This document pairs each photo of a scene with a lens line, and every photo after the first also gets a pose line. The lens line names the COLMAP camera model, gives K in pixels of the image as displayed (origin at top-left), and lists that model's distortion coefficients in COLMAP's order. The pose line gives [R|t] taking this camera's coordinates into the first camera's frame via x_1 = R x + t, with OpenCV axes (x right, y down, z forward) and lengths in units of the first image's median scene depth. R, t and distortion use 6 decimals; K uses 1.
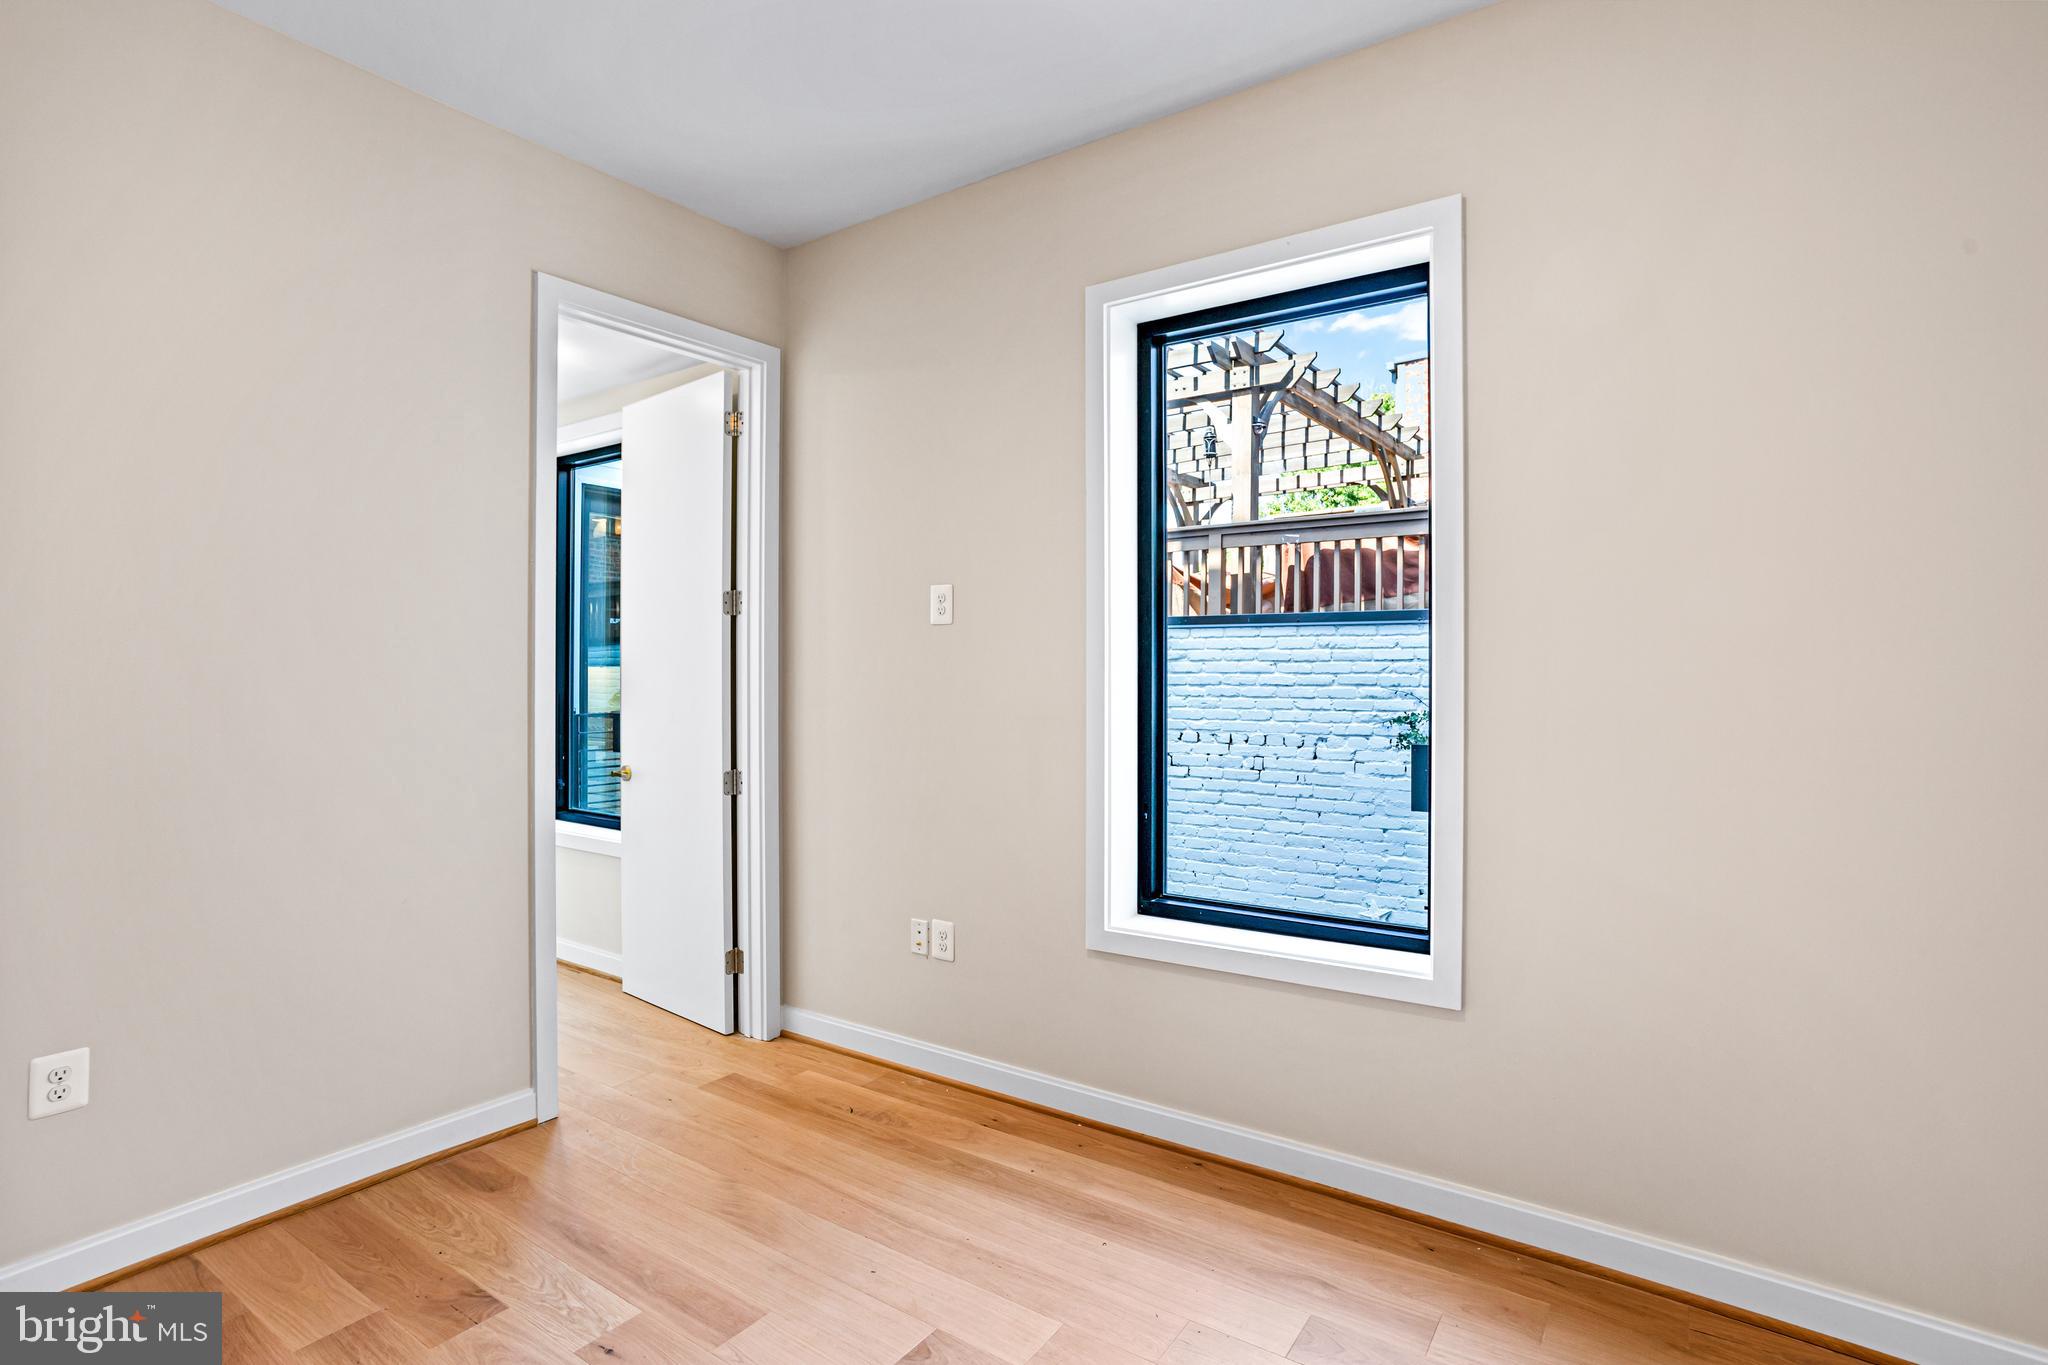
lens RADIAL K [[970.8, 0, 1034.9], [0, 970.8, 674.2], [0, 0, 1]] dist [-0.065356, 0.030811]
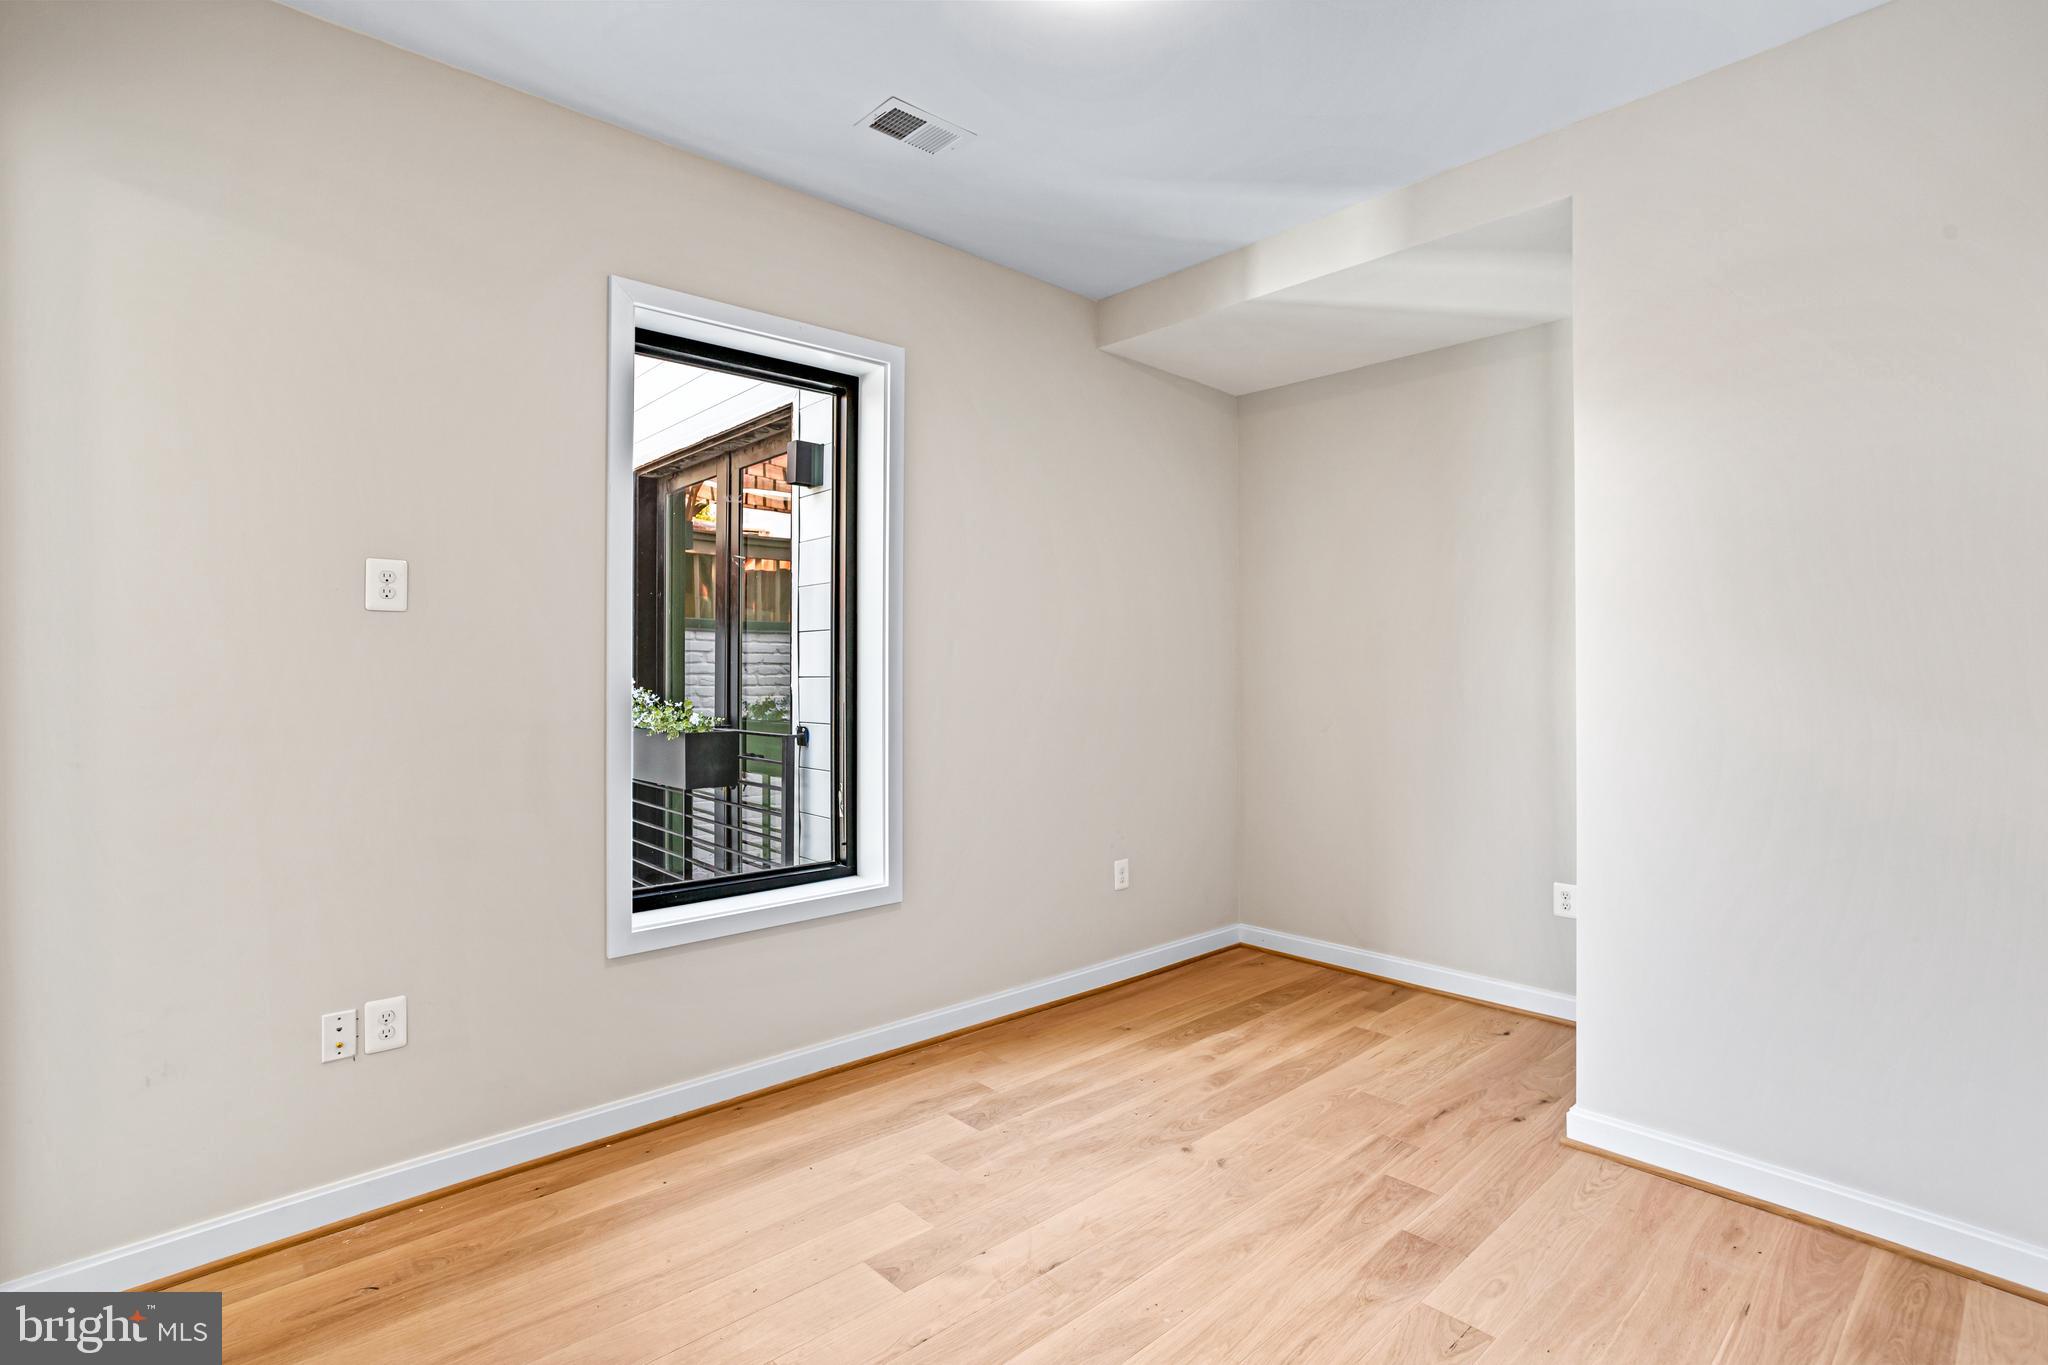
lens RADIAL K [[996.2, 0, 1010.7], [0, 996.2, 647.8], [0, 0, 1]] dist [-0.011858, 0.001255]
pose [[0.243661, 0.015296, 0.969740, -0.865007], [-0.004077, 0.999883, -0.014747, -0.014719], [-0.969852, -0.000360, 0.243695, 0.387507]]
